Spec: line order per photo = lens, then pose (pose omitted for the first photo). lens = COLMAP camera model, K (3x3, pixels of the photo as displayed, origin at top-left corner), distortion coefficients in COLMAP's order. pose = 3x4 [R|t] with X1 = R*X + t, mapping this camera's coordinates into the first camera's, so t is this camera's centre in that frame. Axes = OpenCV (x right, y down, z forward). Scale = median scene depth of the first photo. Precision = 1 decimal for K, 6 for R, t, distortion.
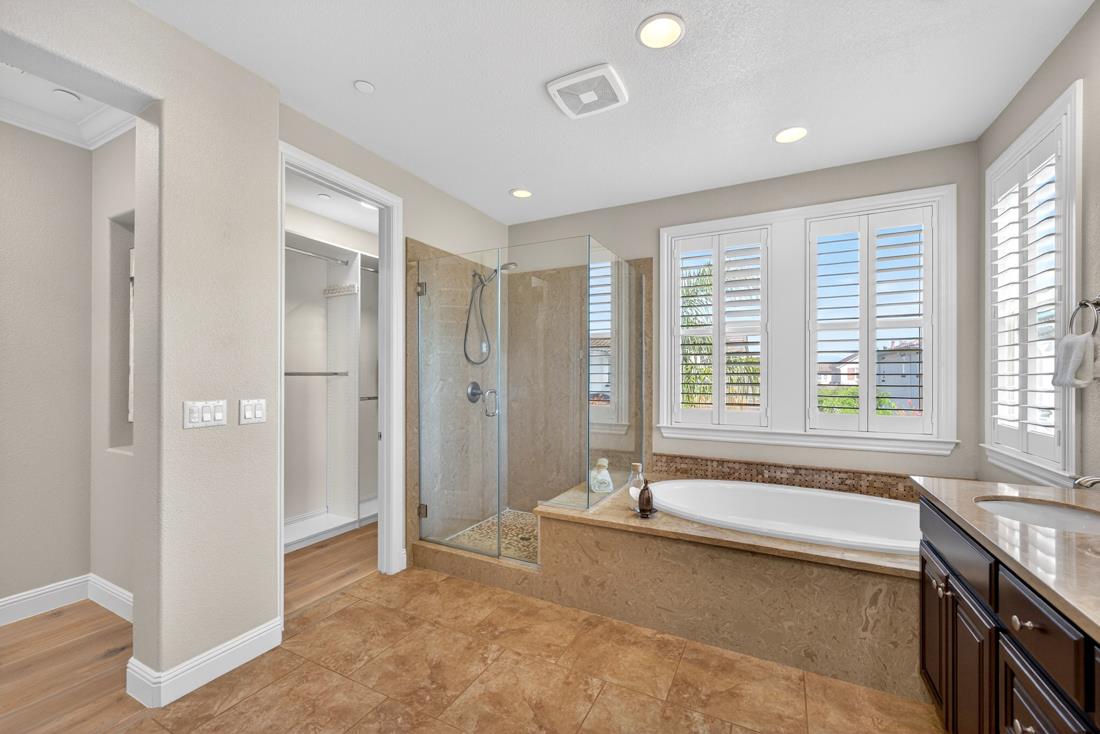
lens RADIAL K [[446.2, 0, 545.4], [0, 446.2, 374.4], [0, 0, 1]] dist [-0.004355, 0.000727]
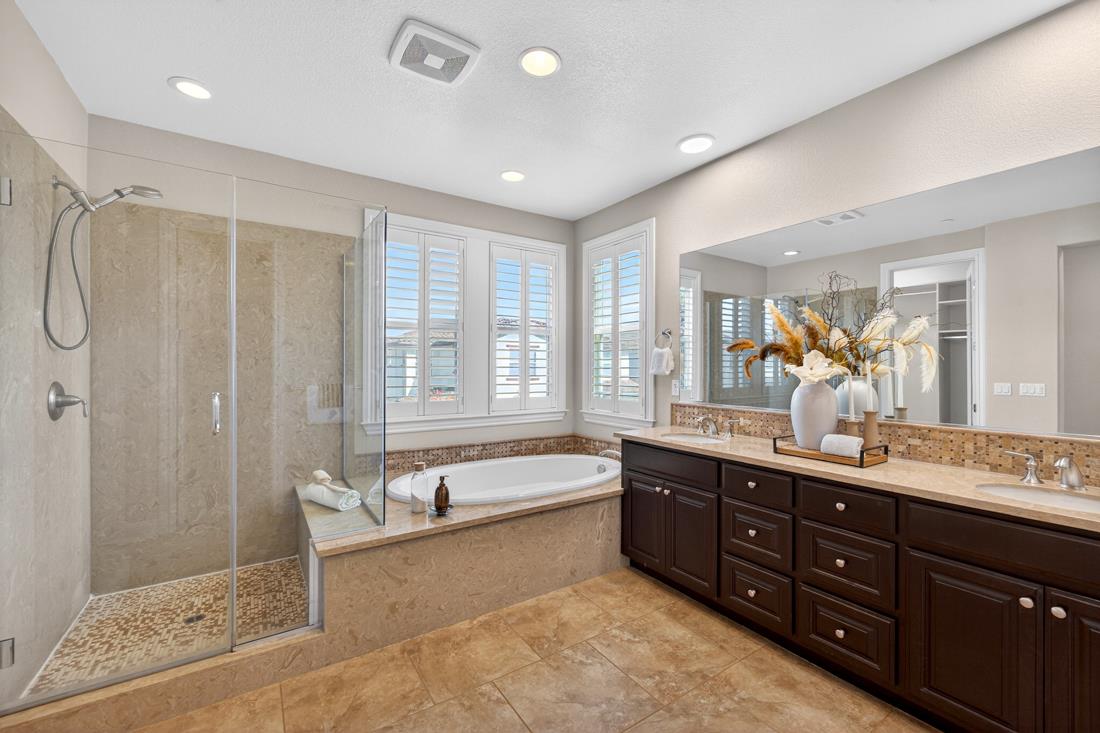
lens RADIAL K [[446.2, 0, 552.3], [0, 446.2, 365.9], [0, 0, 1]] dist [-0.004355, 0.000727]
pose [[0.477677, 0.000228, 0.878535, -0.518588], [-0.002933, 0.999995, 0.001335, -0.008132], [-0.878531, -0.003215, 0.477675, 0.320938]]
